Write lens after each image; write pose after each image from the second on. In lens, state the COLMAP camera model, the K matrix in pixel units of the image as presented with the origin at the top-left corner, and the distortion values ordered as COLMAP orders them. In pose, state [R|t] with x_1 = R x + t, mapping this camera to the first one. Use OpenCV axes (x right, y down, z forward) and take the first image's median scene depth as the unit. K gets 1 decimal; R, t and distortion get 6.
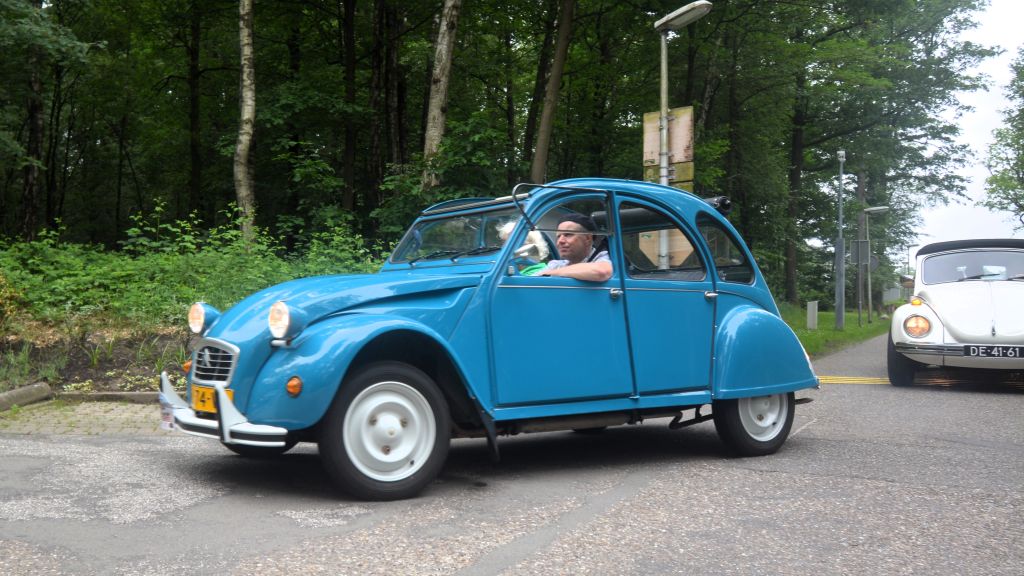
lens RADIAL K [[934.1, 0, 364.2], [0, 934.1, 272.4], [0, 0, 1]] dist [0.002766, -0.024623]
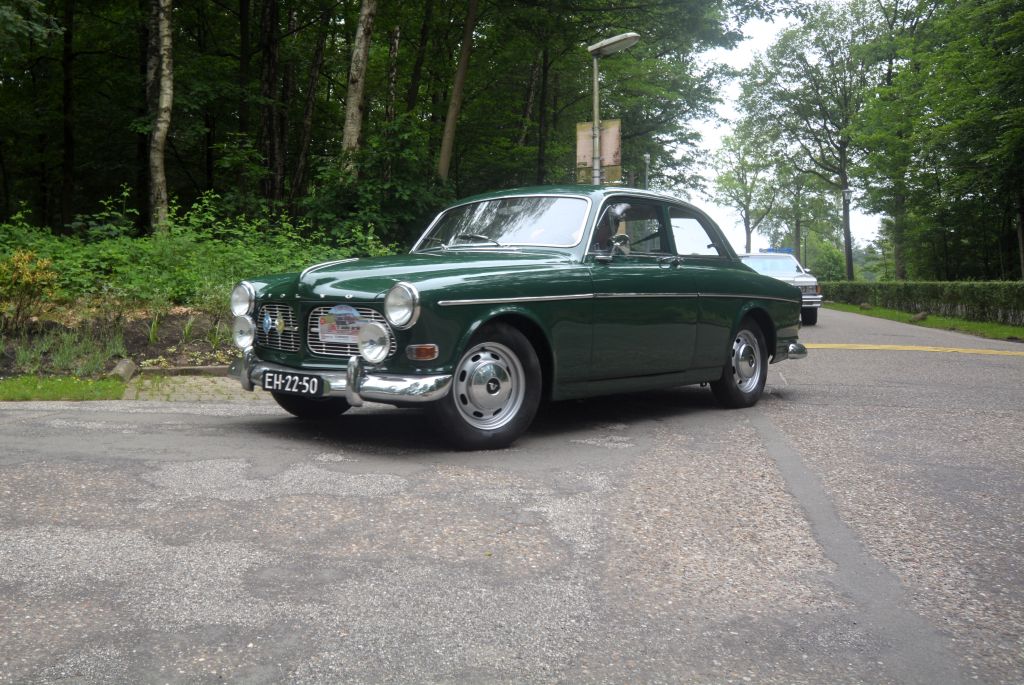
lens RADIAL K [[935.7, 0, 345.2], [0, 935.7, 240.5], [0, 0, 1]] dist [0.011438, -0.022187]
pose [[0.968148, 0.008911, 0.250219, -0.190469], [-0.004450, 0.999821, -0.018391, 0.000962], [-0.250338, 0.016692, 0.968015, -0.048485]]
